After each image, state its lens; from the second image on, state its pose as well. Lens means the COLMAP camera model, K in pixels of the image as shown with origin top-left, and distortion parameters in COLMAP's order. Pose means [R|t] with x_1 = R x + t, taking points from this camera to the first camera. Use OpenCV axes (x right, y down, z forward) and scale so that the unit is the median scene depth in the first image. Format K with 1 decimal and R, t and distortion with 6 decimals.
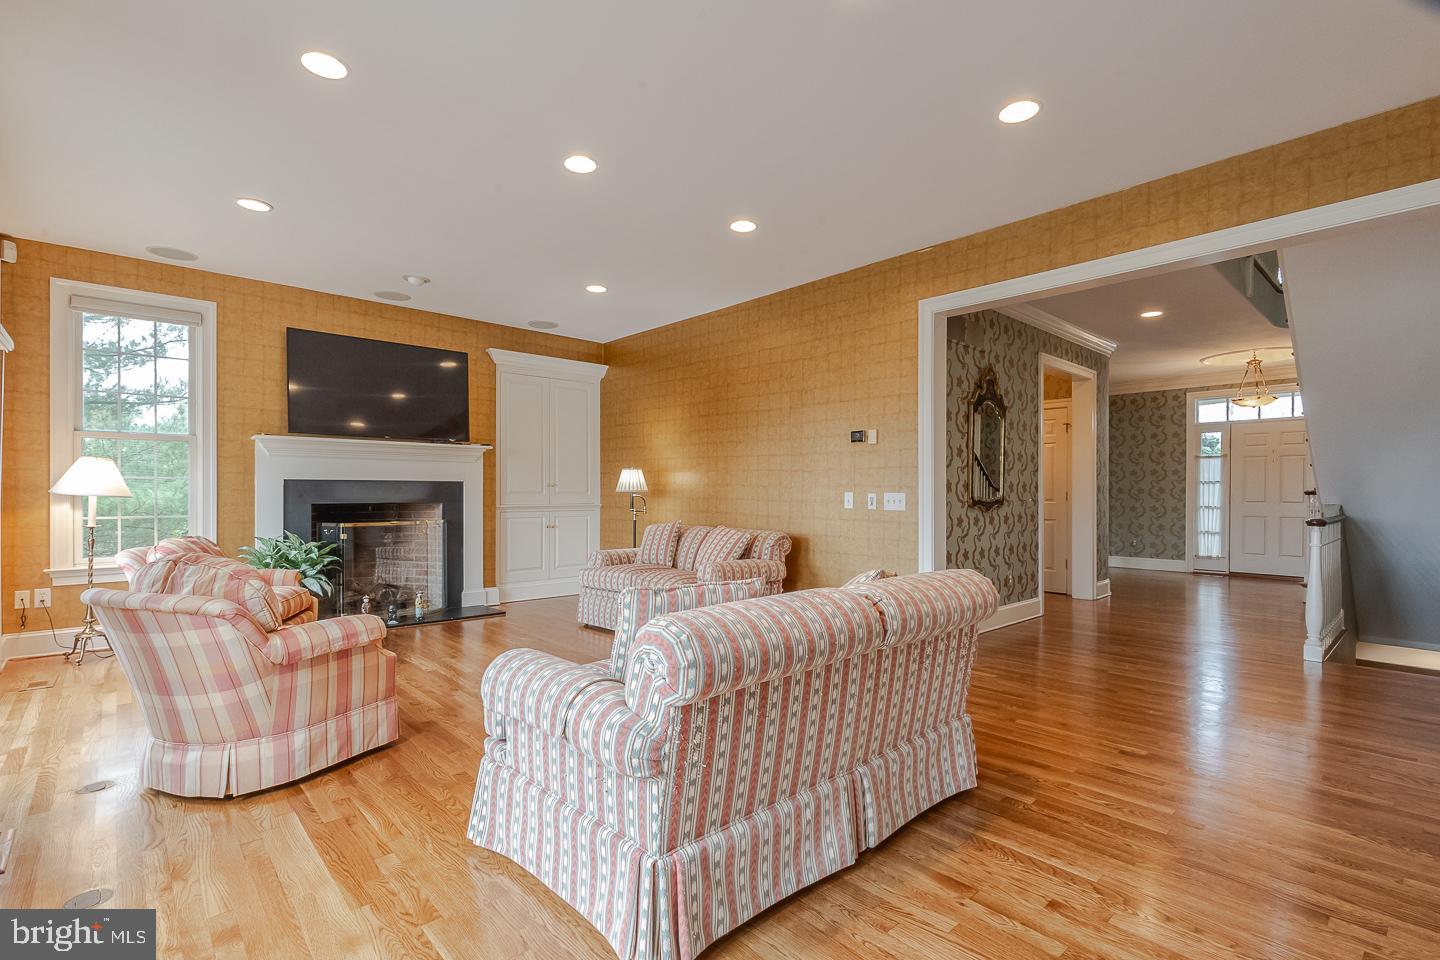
lens RADIAL K [[560.7, 0, 724.9], [0, 560.7, 478.7], [0, 0, 1]] dist [-0.000912, -0.000035]
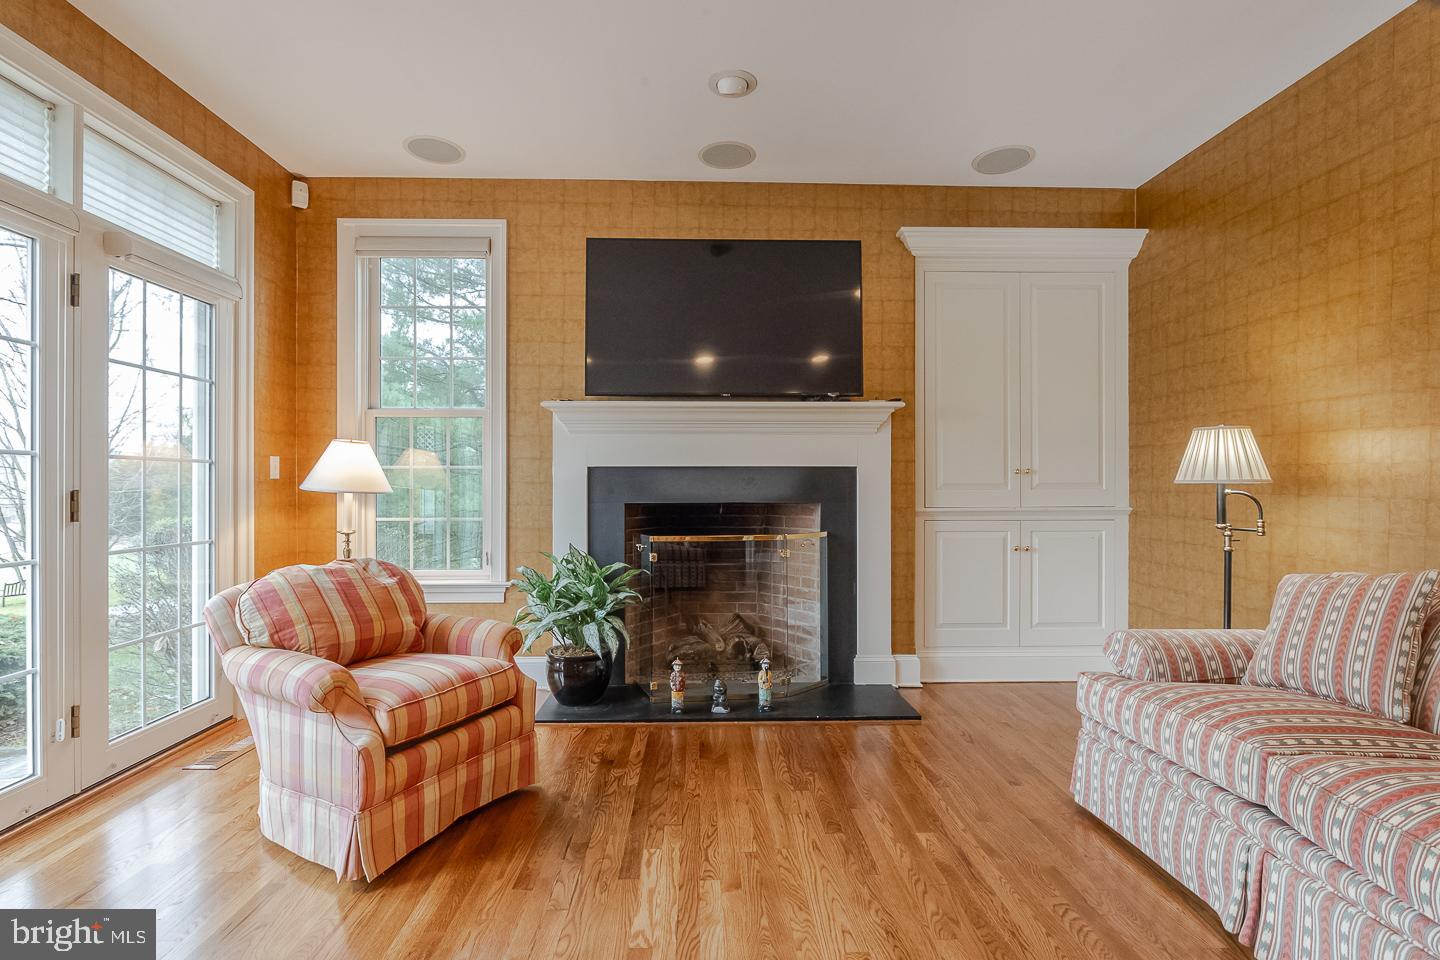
lens RADIAL K [[616.8, 0, 723.5], [0, 616.8, 495.4], [0, 0, 1]] dist [-0.001386, -0.000061]
pose [[0.703851, 0.008774, -0.710294, -0.115707], [0.019558, 0.999305, 0.031724, 0.012074], [0.710078, -0.036221, 0.703190, 0.473488]]
